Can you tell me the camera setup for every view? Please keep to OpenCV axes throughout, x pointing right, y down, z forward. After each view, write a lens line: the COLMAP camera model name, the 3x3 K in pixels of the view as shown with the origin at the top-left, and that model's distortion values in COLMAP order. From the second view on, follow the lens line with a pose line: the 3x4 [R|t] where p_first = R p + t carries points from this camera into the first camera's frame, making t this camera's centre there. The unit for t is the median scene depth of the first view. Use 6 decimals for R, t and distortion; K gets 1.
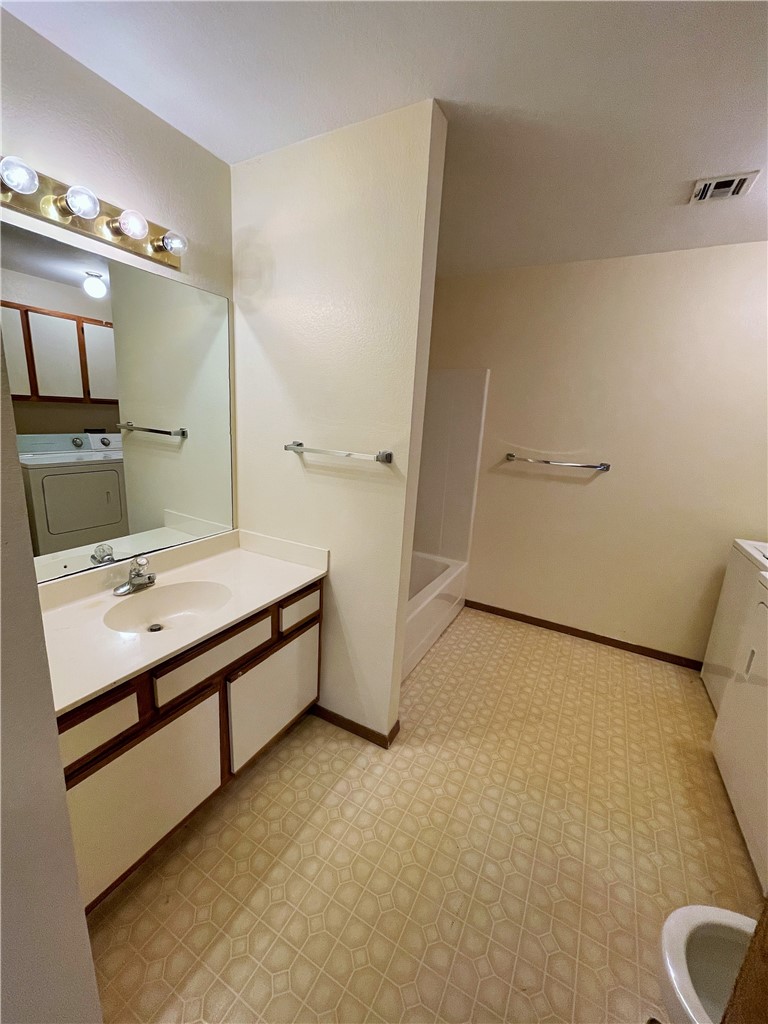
lens RADIAL K [[414.6, 0, 386.0], [0, 414.6, 511.2], [0, 0, 1]] dist [0.003523, 0.000421]
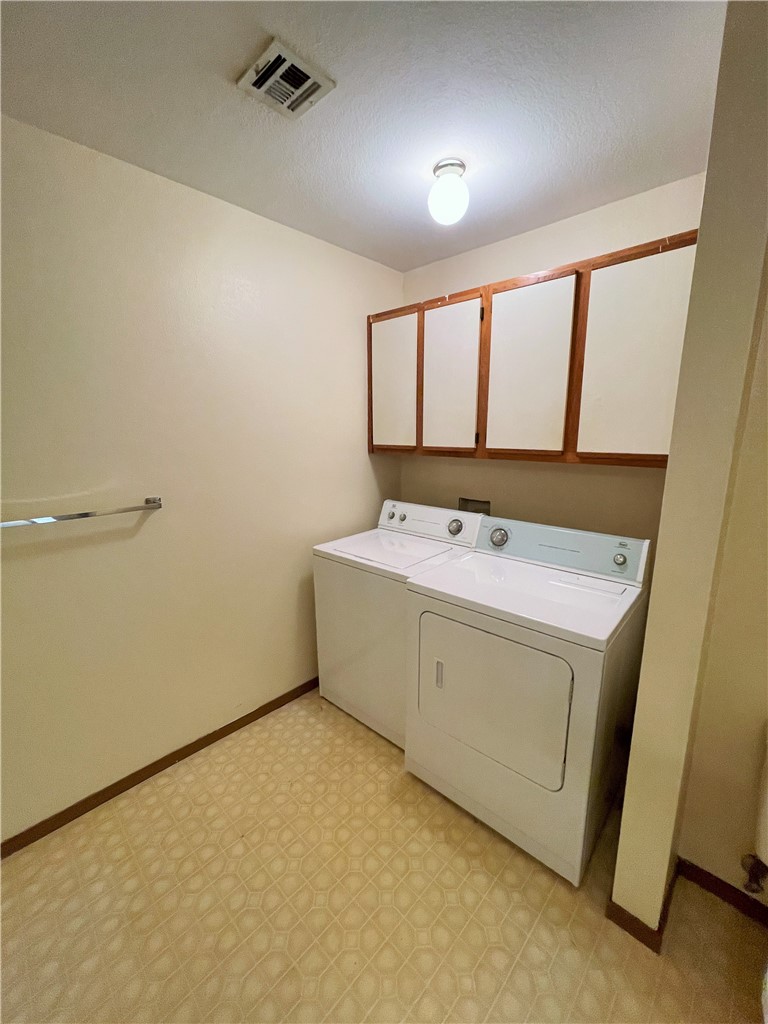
lens RADIAL K [[414.6, 0, 378.2], [0, 414.6, 508.6], [0, 0, 1]] dist [0.003523, 0.000421]
pose [[0.279429, -0.251890, 0.926537, 0.040046], [0.250789, 0.950625, 0.182805, -0.156388], [-0.926836, 0.181285, 0.328804, 0.571668]]
